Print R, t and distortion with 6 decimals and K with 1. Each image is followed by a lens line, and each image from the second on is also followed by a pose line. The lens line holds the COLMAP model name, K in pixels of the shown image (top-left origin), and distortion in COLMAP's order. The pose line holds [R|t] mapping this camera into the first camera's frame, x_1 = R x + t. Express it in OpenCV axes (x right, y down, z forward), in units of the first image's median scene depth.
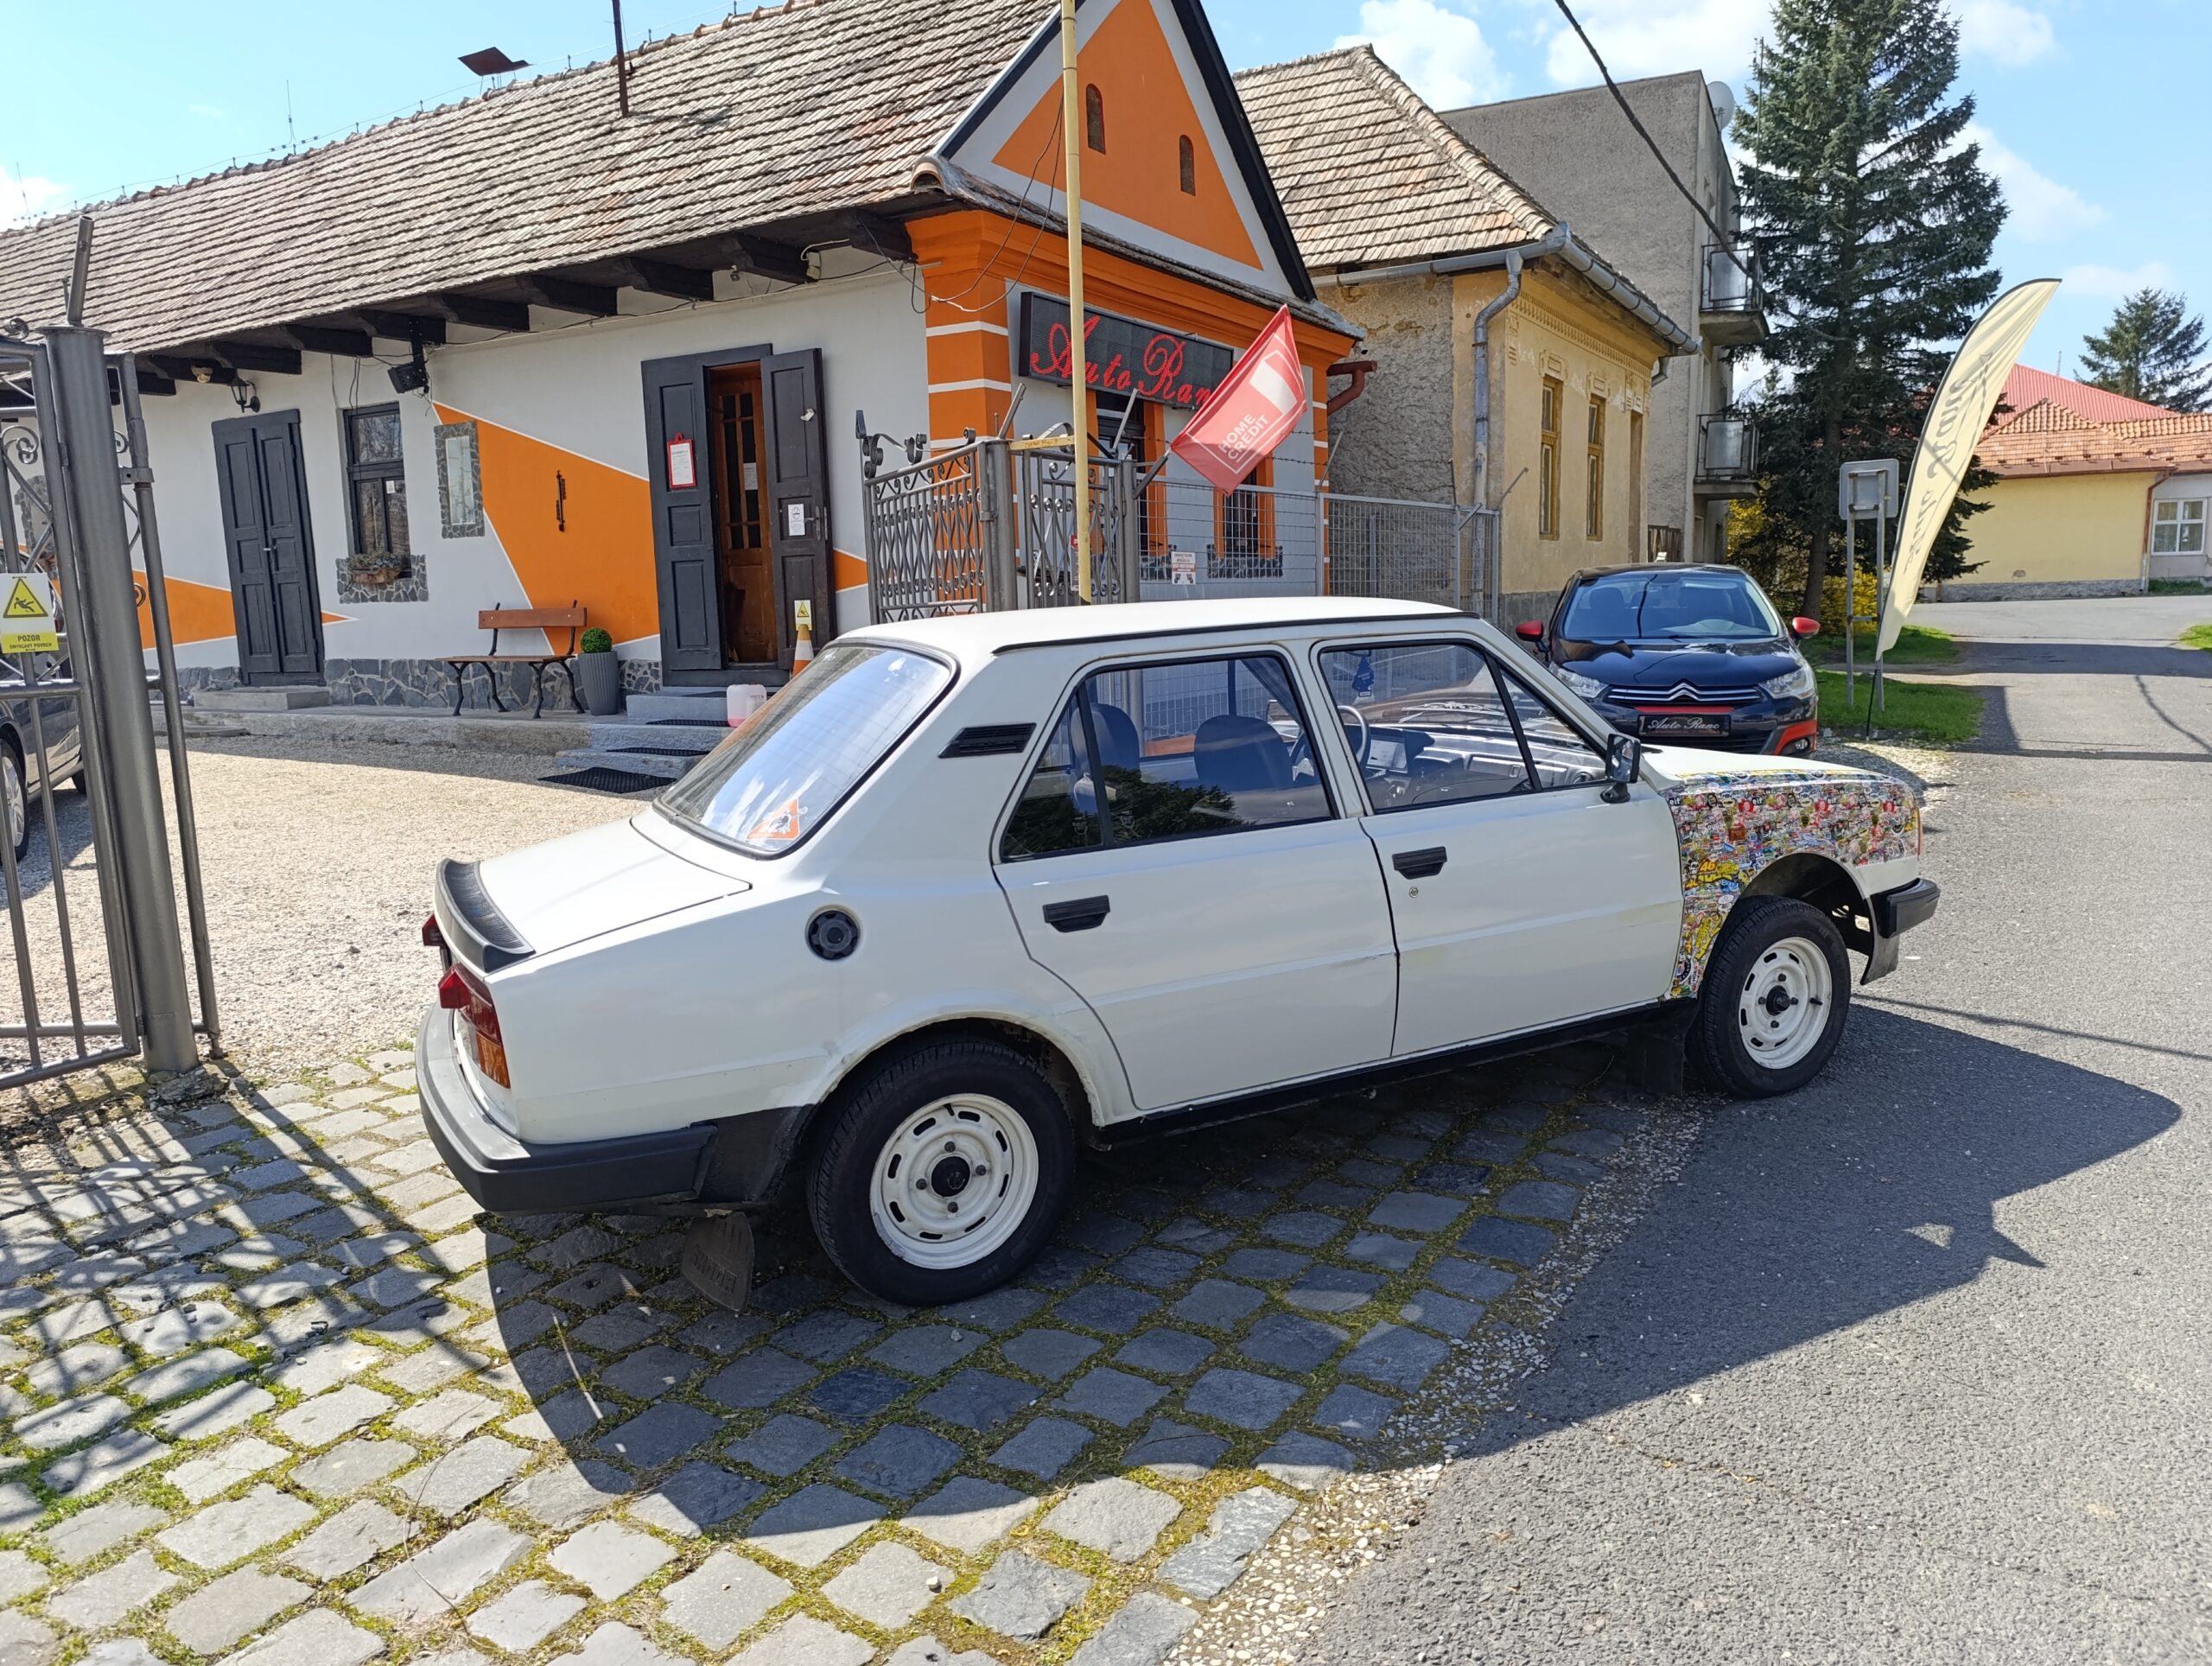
lens RADIAL K [[1501.5, 0, 1117.1], [0, 1501.5, 837.0], [0, 0, 1]] dist [0.026189, -0.034723]
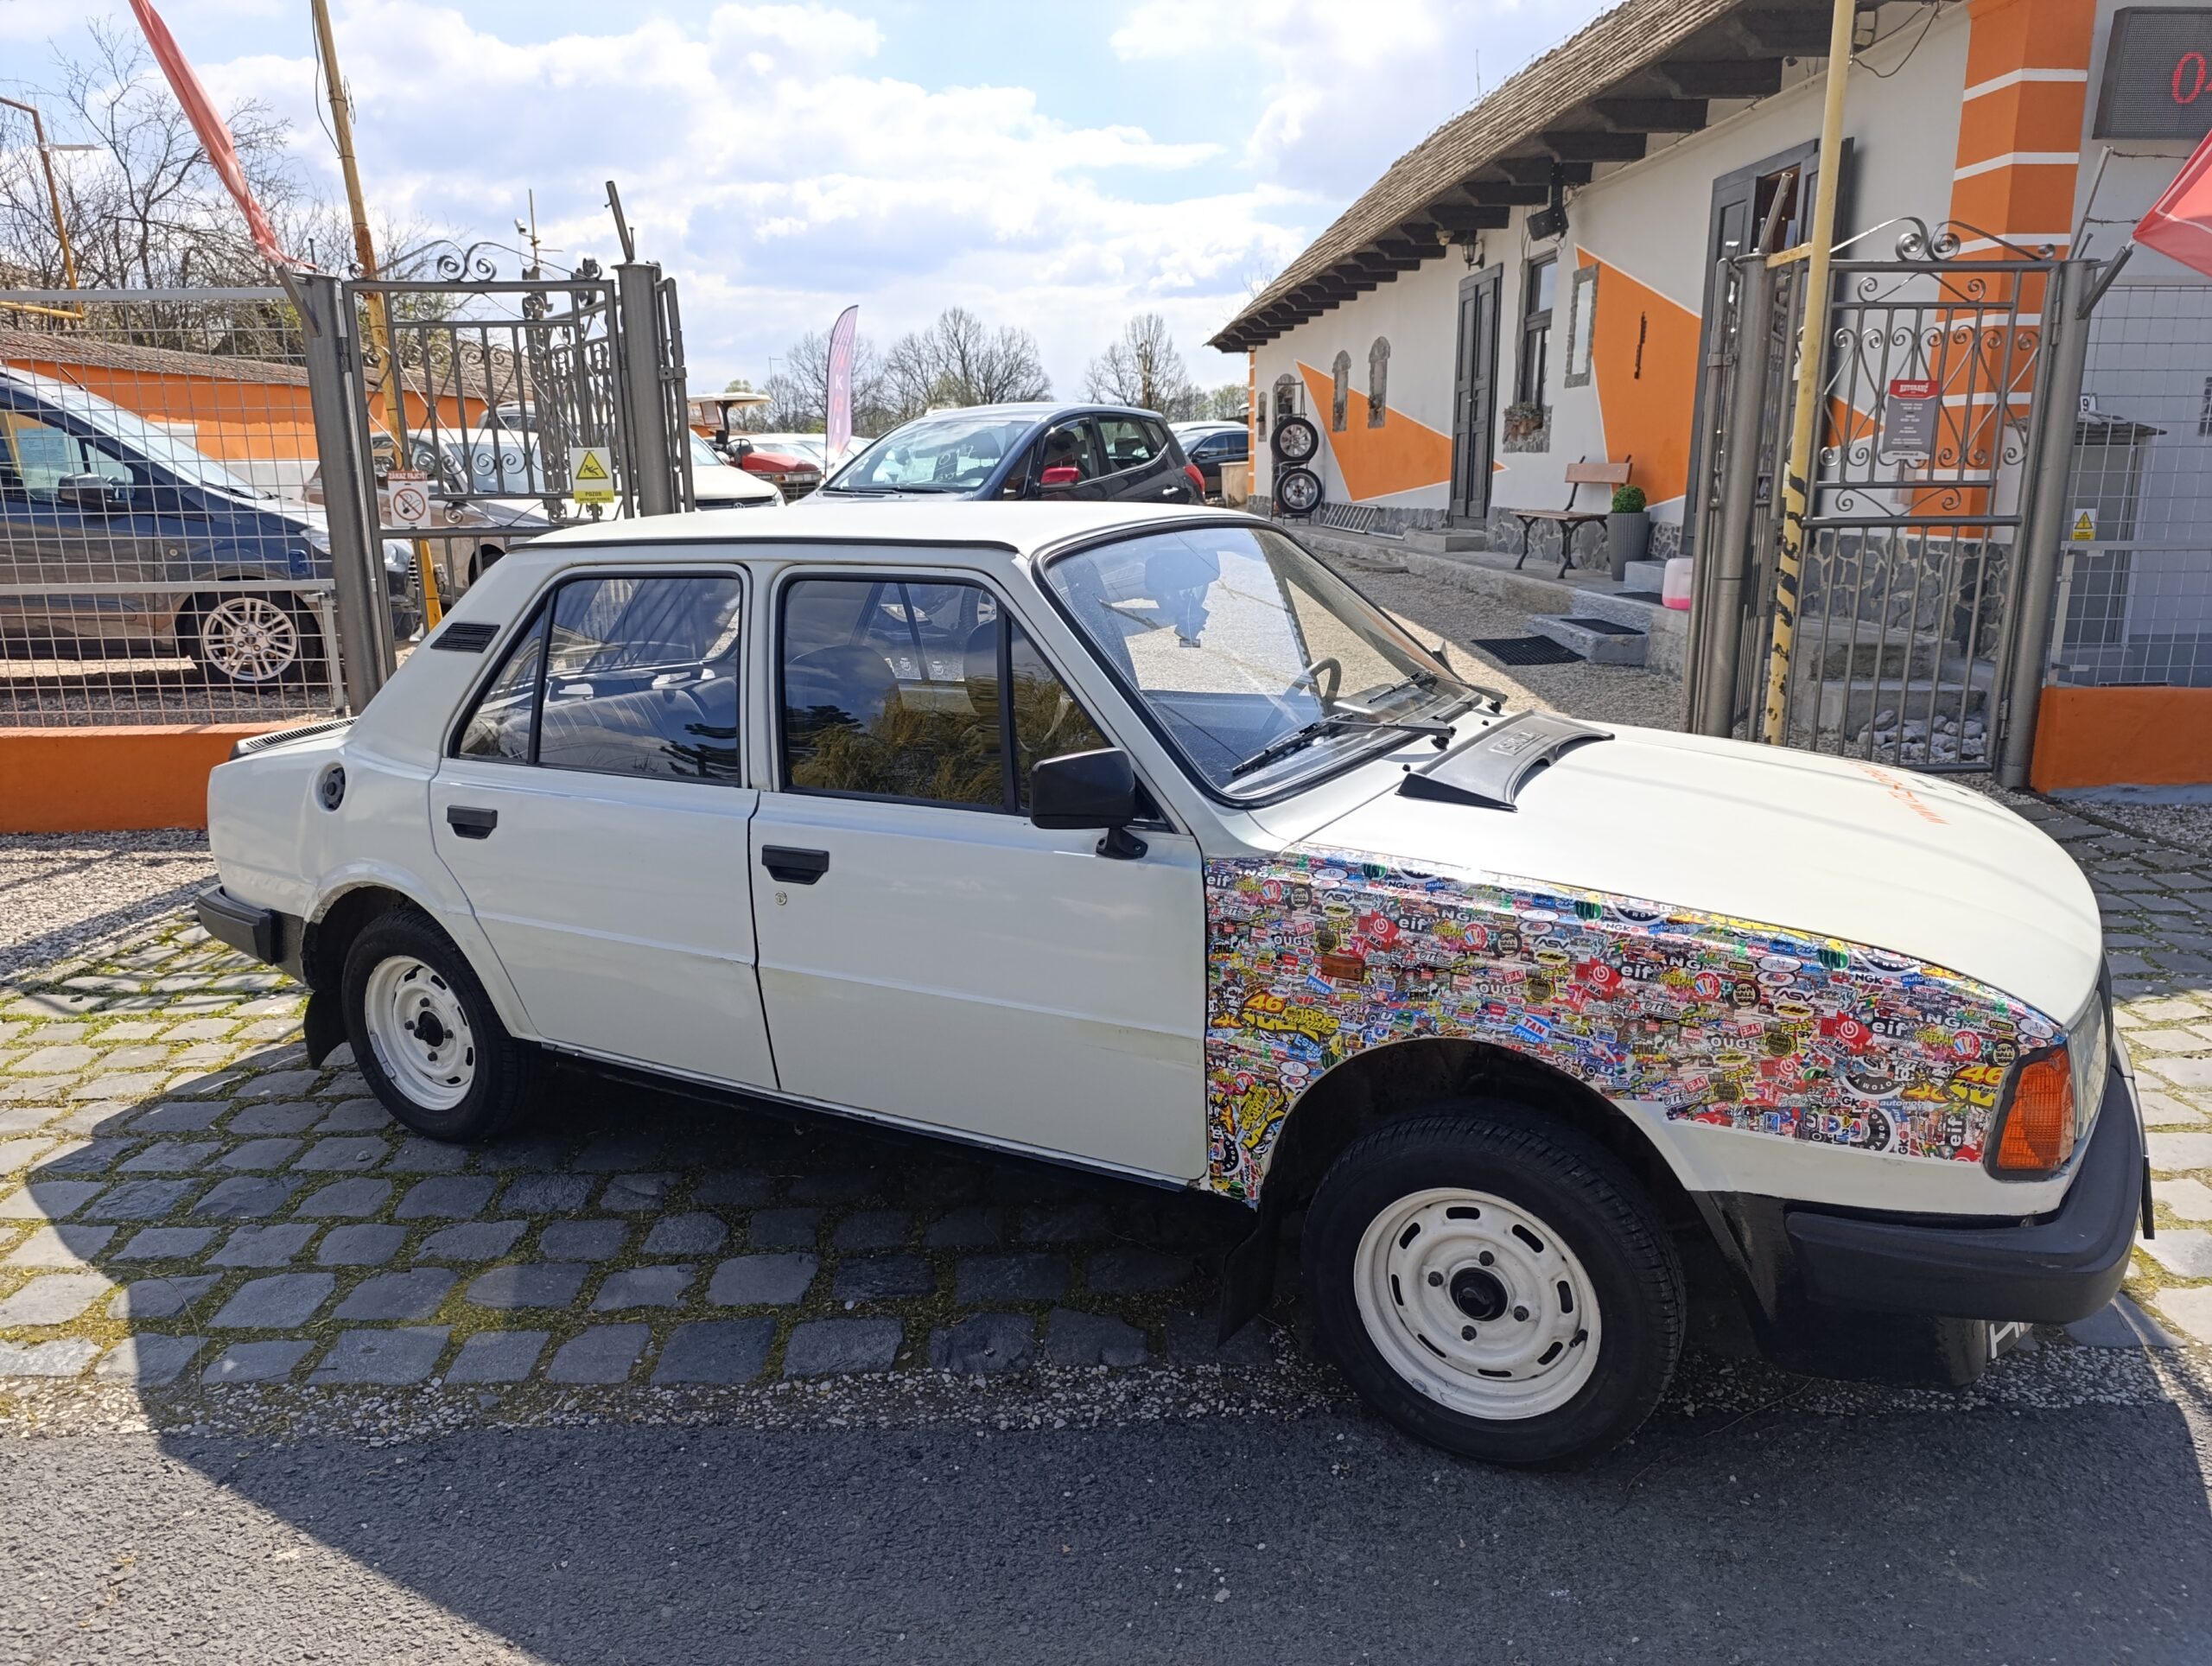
lens RADIAL K [[1503.4, 0, 1106.4], [0, 1503.4, 849.9], [0, 0, 1]] dist [0.025088, -0.035481]
pose [[0.552694, 0.227773, -0.801654, 0.806591], [-0.136987, 0.973672, 0.182203, -0.135422], [0.822048, 0.009113, 0.569345, 0.612835]]
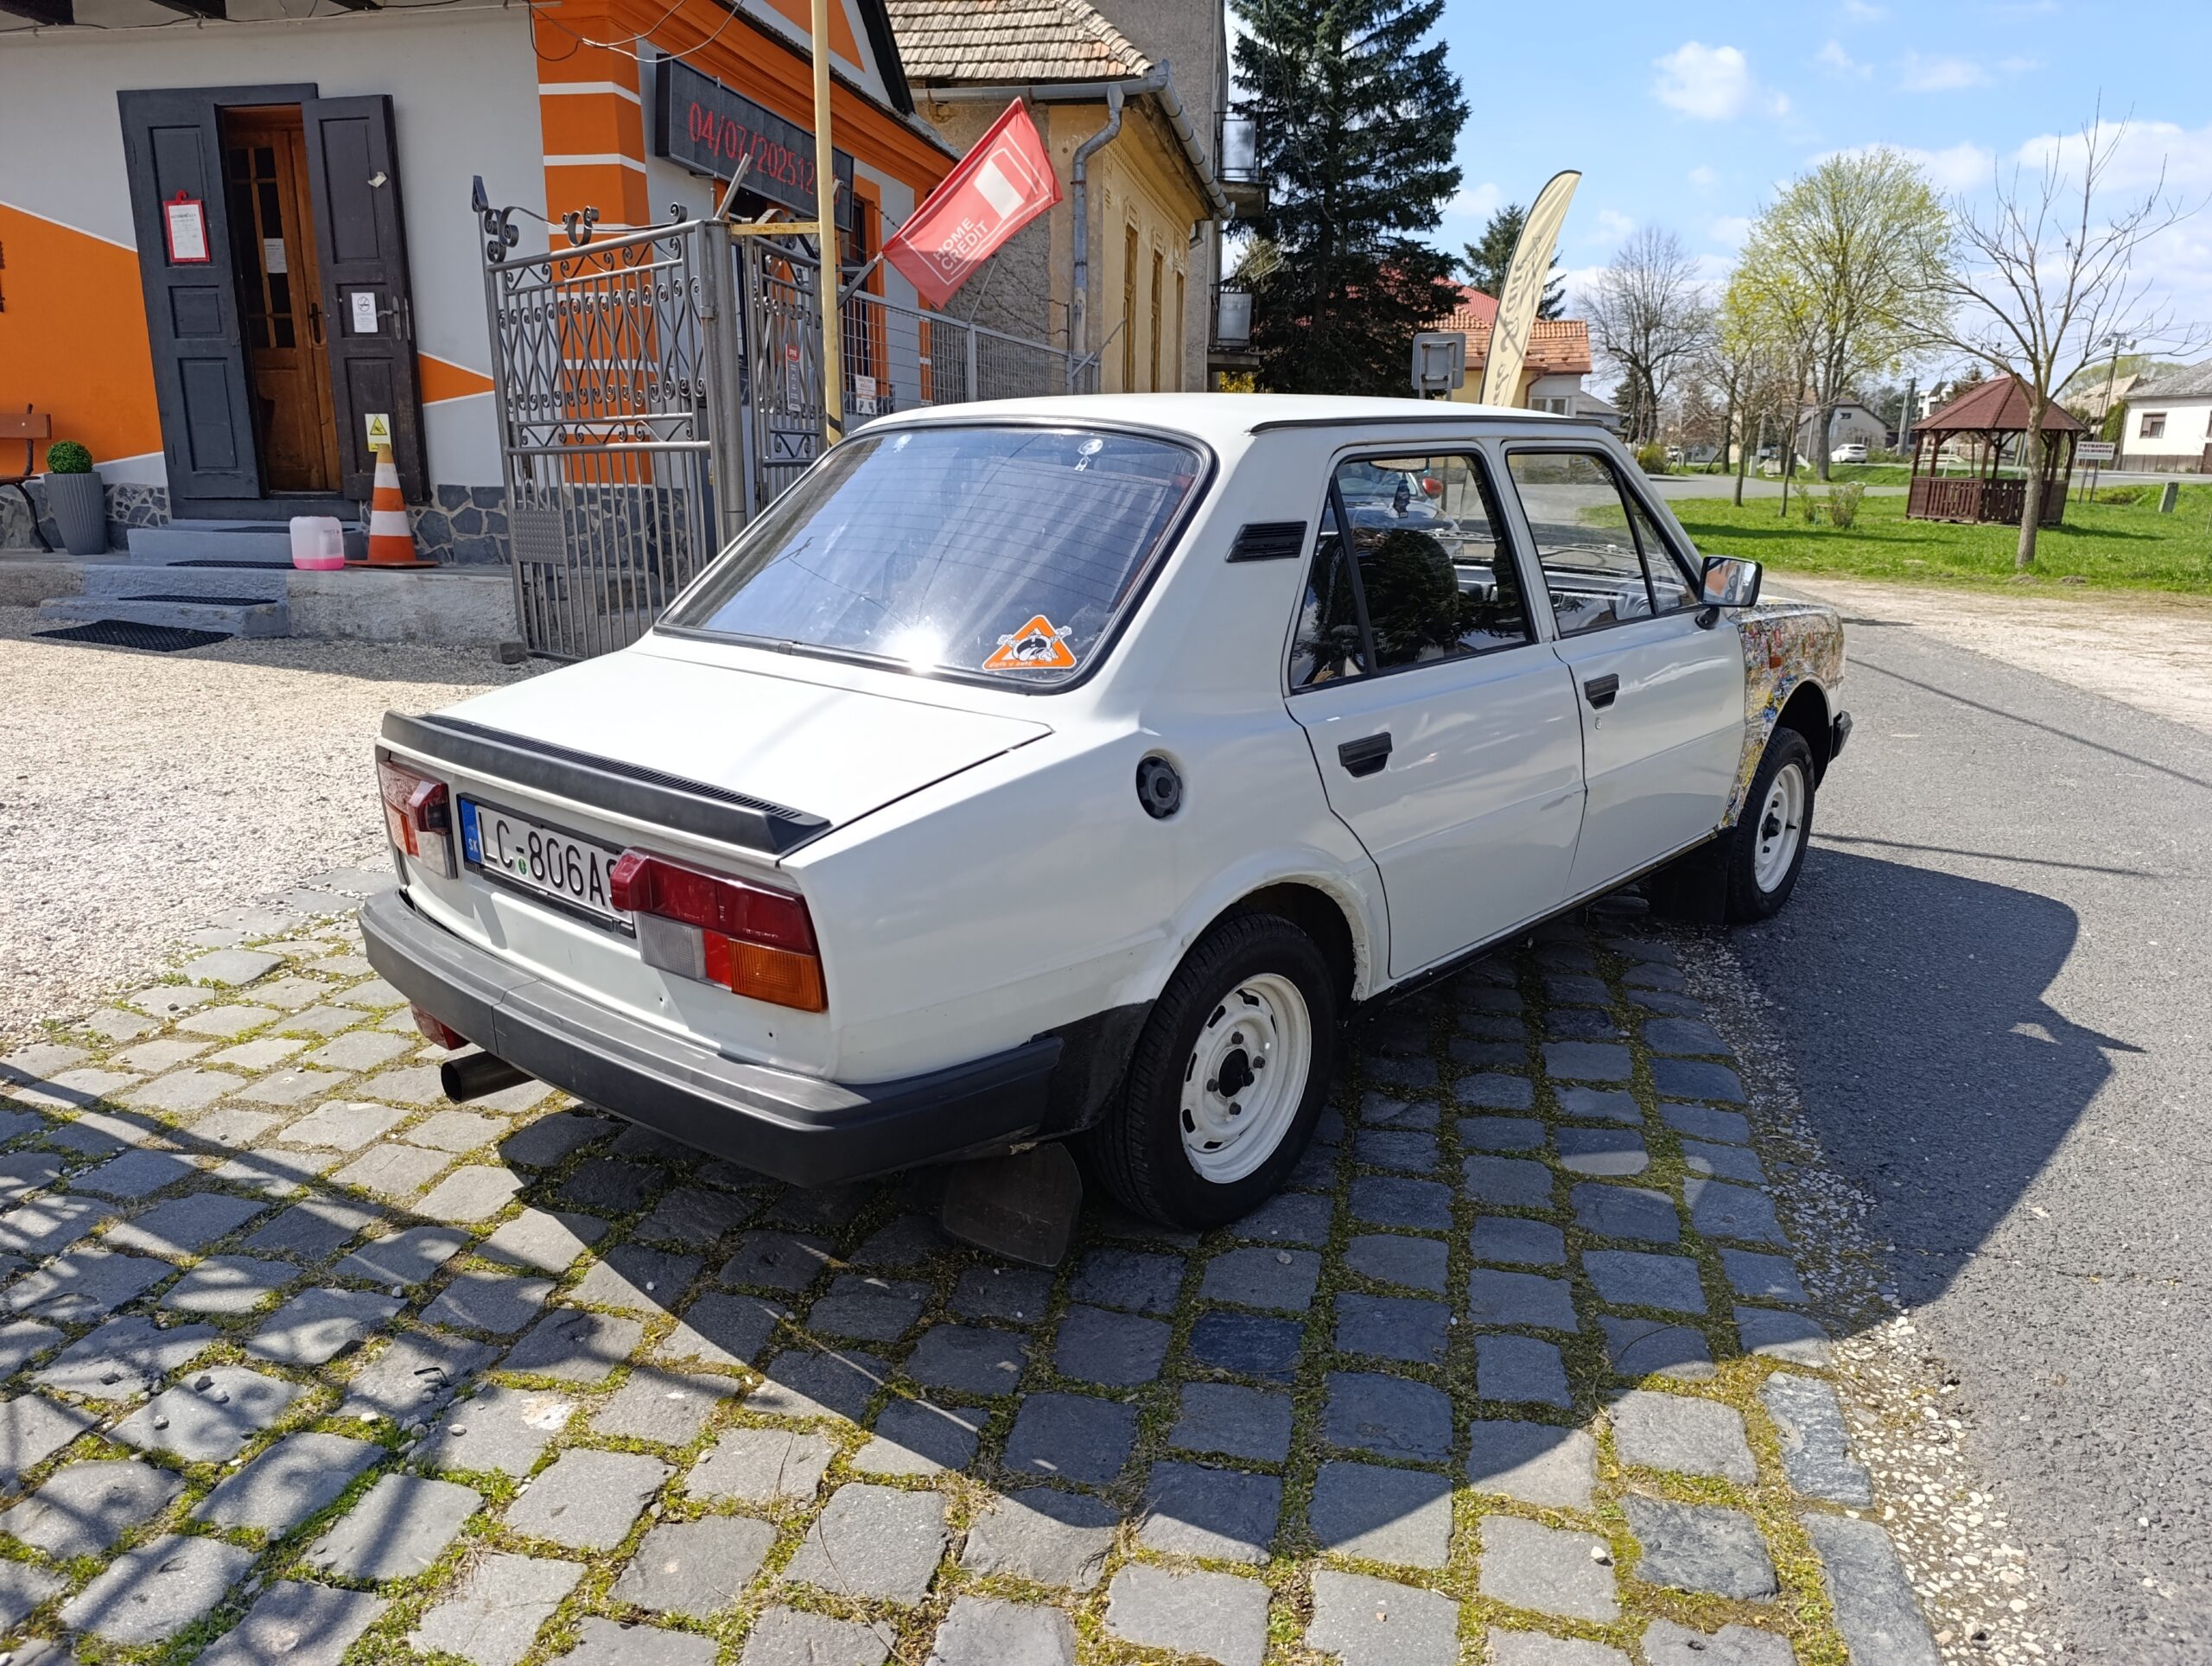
lens RADIAL K [[1503.4, 0, 1106.4], [0, 1503.4, 849.9], [0, 0, 1]] dist [0.025088, -0.035481]
pose [[0.937800, -0.051636, 0.343315, -0.360409], [0.019020, 0.995034, 0.097703, 0.016048], [-0.346655, -0.085096, 0.934125, 0.203755]]
